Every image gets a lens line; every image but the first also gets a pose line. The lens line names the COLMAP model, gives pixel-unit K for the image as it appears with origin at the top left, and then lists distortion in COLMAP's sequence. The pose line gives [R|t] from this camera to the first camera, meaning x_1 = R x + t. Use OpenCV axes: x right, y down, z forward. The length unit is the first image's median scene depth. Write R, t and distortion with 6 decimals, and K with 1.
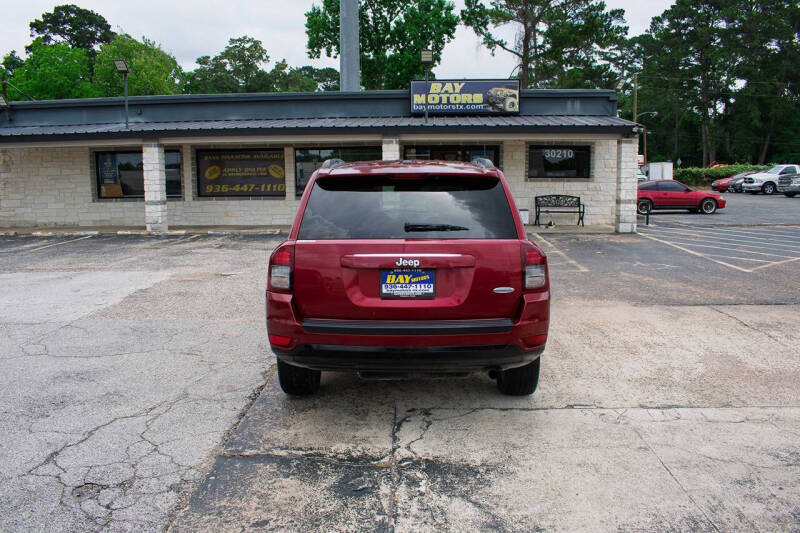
lens RADIAL K [[617.9, 0, 400.0], [0, 617.9, 266.5], [0, 0, 1]] dist [-0.090216, 0.013181]
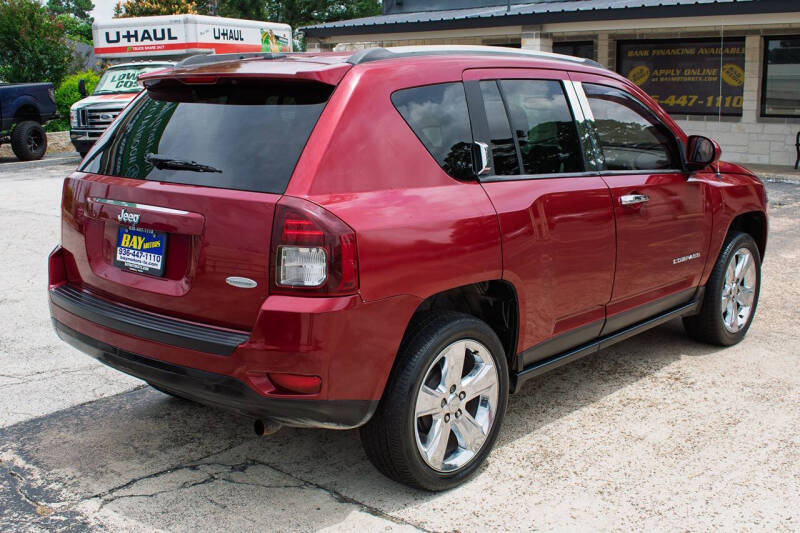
lens RADIAL K [[919.4, 0, 408.9], [0, 919.4, 266.6], [0, 0, 1]] dist [-0.046466, -0.043521]
pose [[0.762420, 0.129442, -0.634004, 0.707519], [-0.096203, 0.991574, 0.086757, -0.055129], [0.639892, -0.005152, 0.768448, 0.392089]]
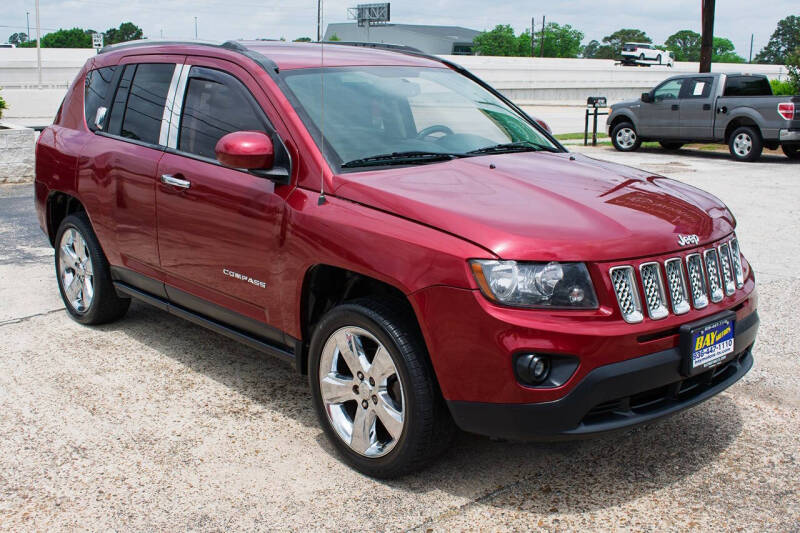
lens RADIAL K [[919.4, 0, 408.9], [0, 919.4, 266.6], [0, 0, 1]] dist [-0.046466, -0.043521]
pose [[-0.733174, 0.147420, -0.663870, 0.751211], [-0.100254, 0.942123, 0.319929, -0.337189], [0.672610, 0.301119, -0.675961, 2.279707]]
